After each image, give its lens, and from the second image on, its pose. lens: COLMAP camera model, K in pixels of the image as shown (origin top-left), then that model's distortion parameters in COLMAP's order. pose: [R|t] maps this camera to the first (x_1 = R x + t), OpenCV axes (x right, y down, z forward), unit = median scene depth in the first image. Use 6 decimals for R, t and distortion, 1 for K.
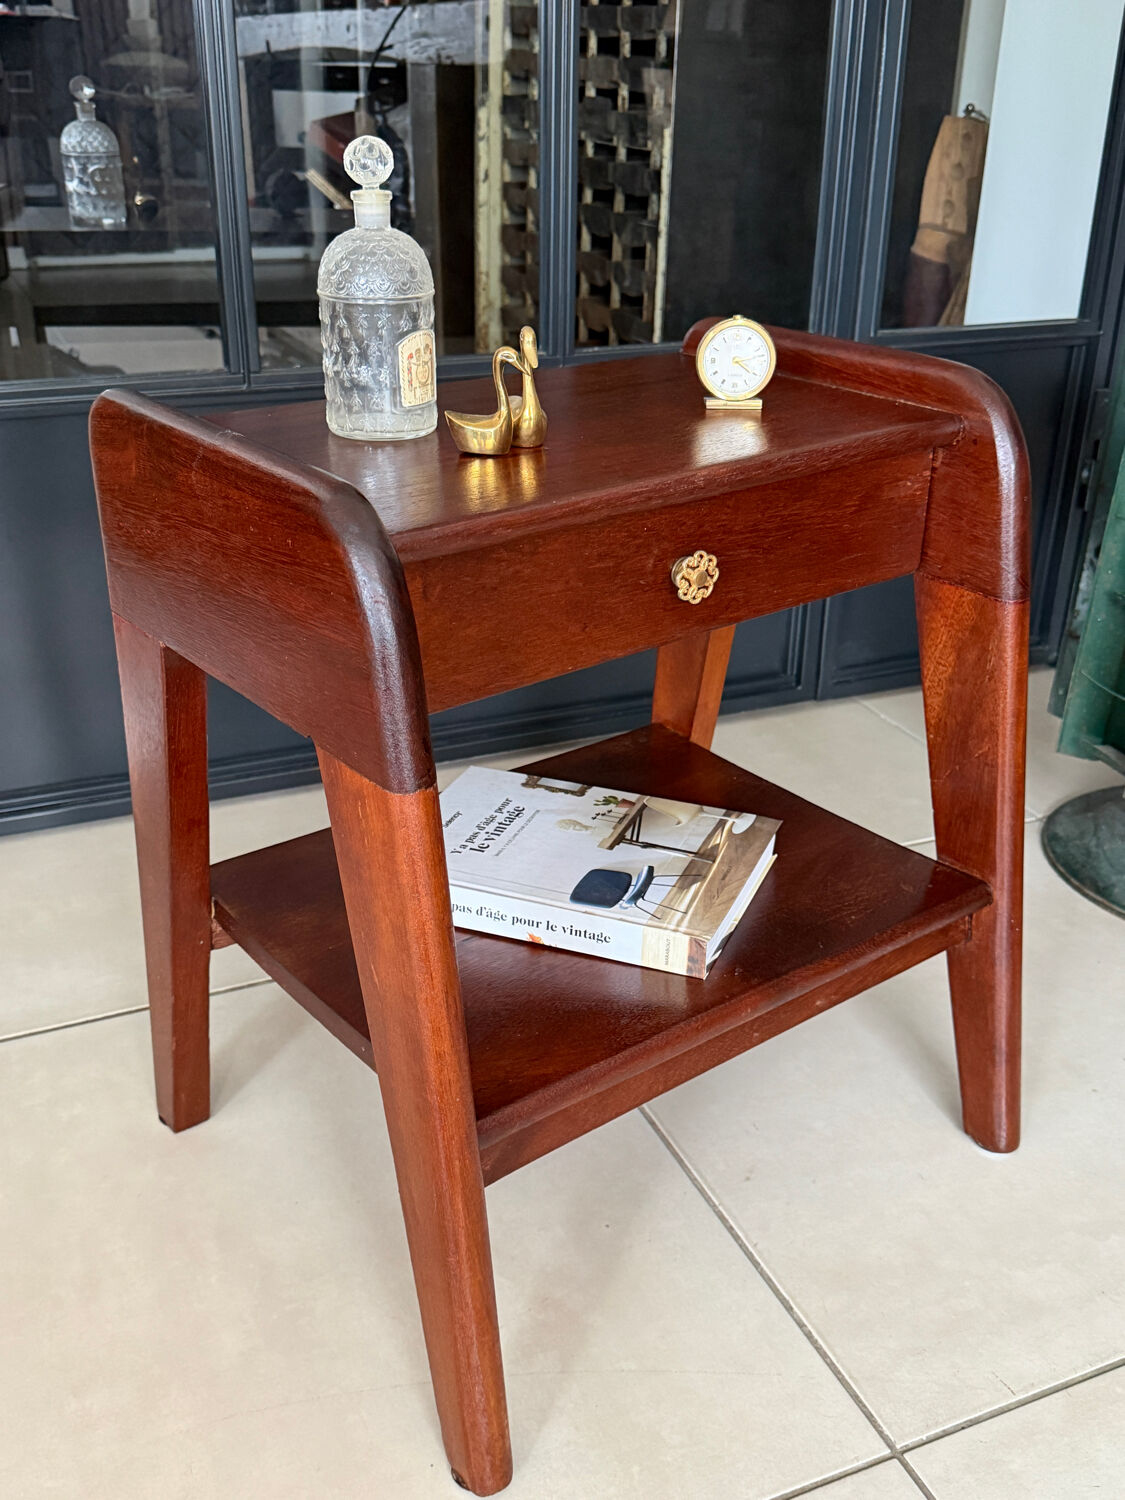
lens RADIAL K [[1503.1, 0, 562.3], [0, 1503.1, 754.3], [0, 0, 1]] dist [0.161763, -0.375025]
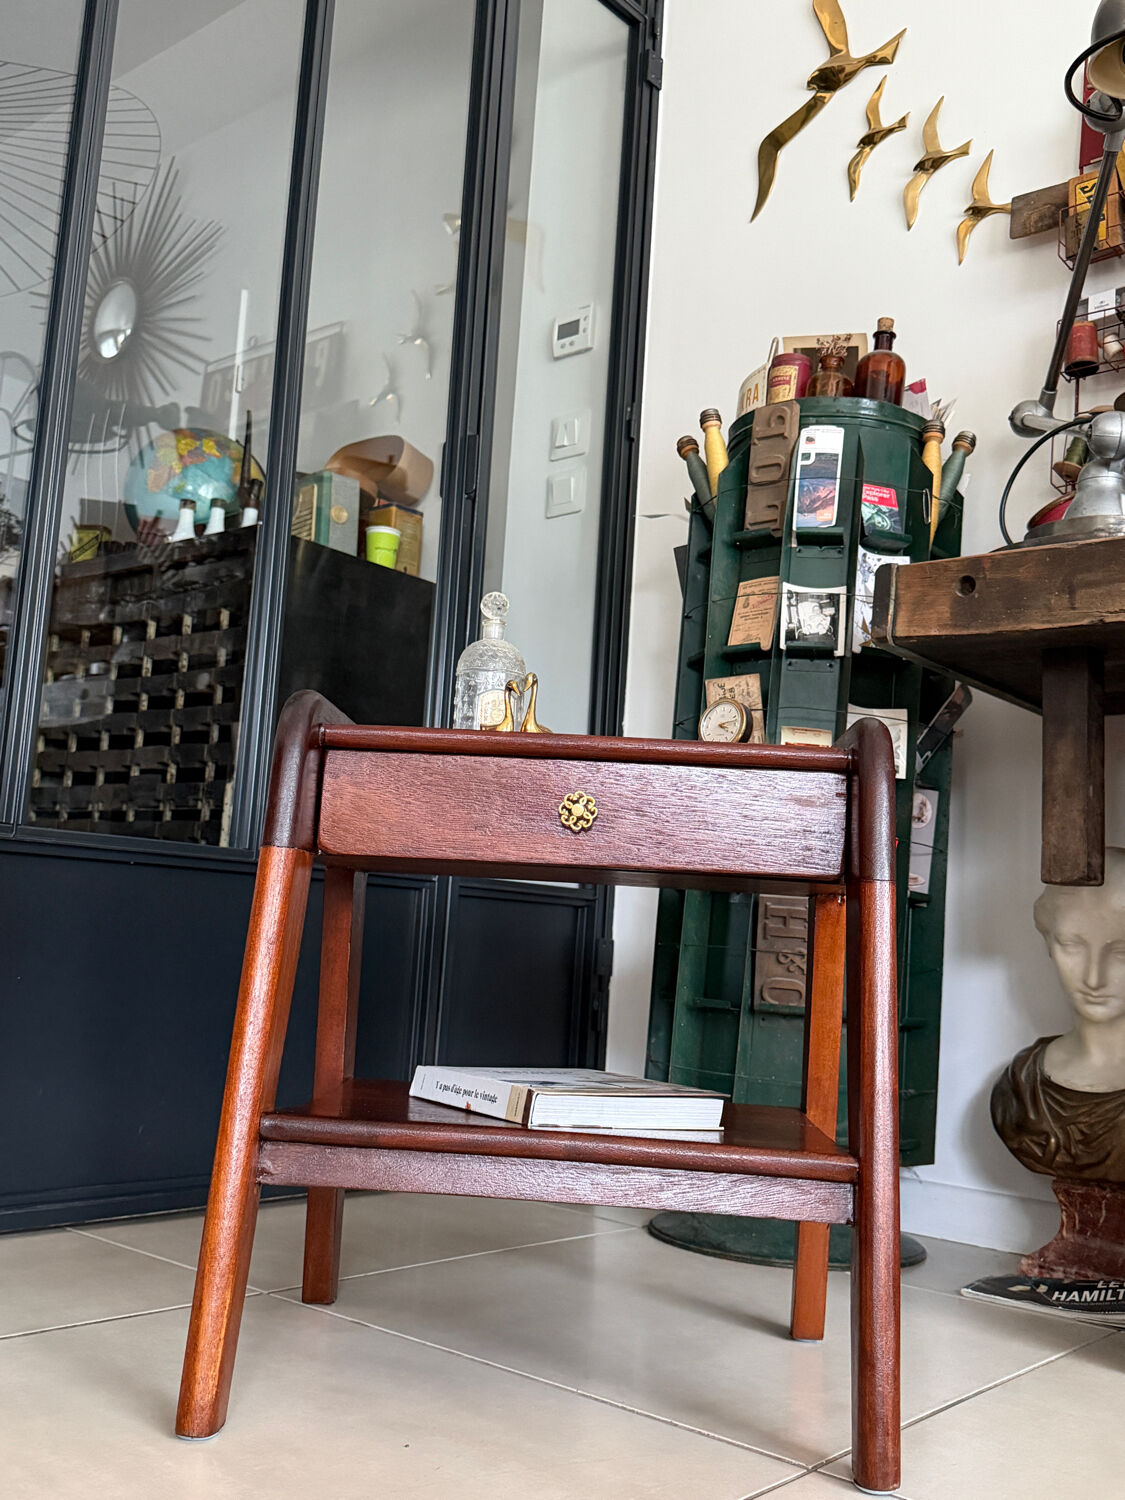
lens RADIAL K [[1418.8, 0, 562.5], [0, 1418.8, 750.0], [0, 0, 1]] dist [0.196952, -0.452797]
pose [[0.895922, 0.099302, 0.432970, -0.433405], [0.145336, 0.855521, -0.496951, 0.430840], [-0.419763, 0.508156, 0.752048, -0.062547]]
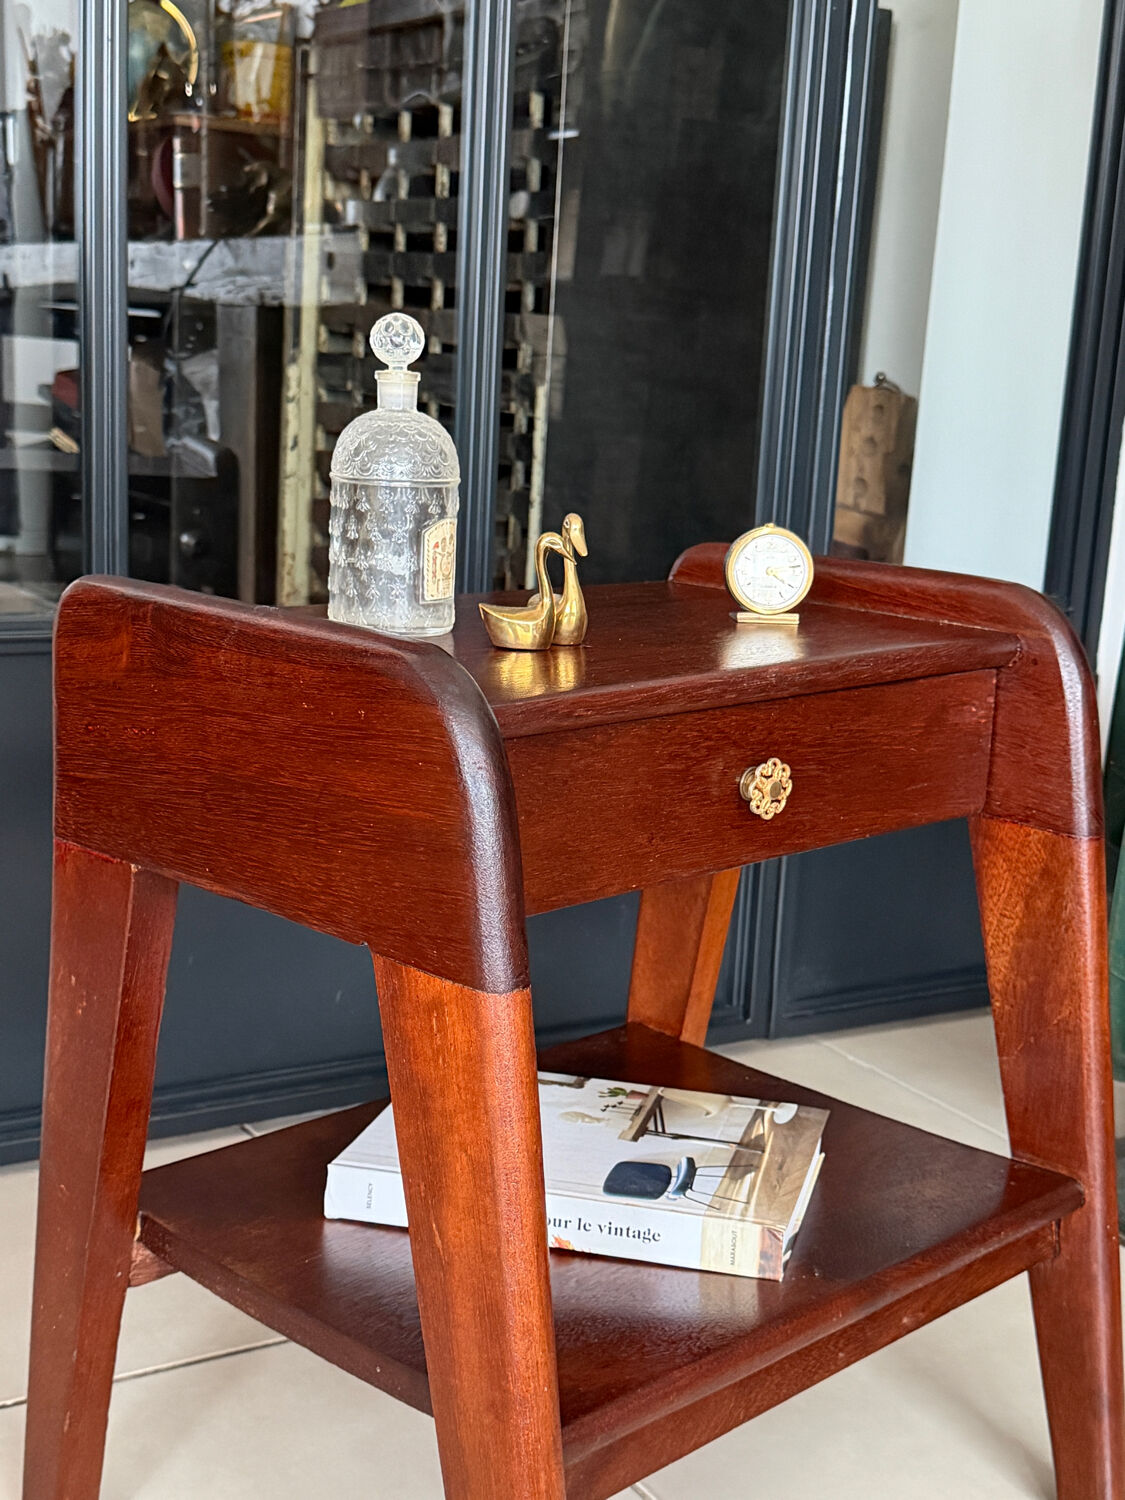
lens RADIAL K [[2024.1, 0, 562.5], [0, 2024.1, 750.0], [0, 0, 1]] dist [0.205064, -0.517968]
pose [[0.990444, 0.010124, 0.137544, -0.158847], [0.022193, 0.972606, -0.231396, 0.110270], [-0.136119, 0.232238, 0.963087, -0.106819]]
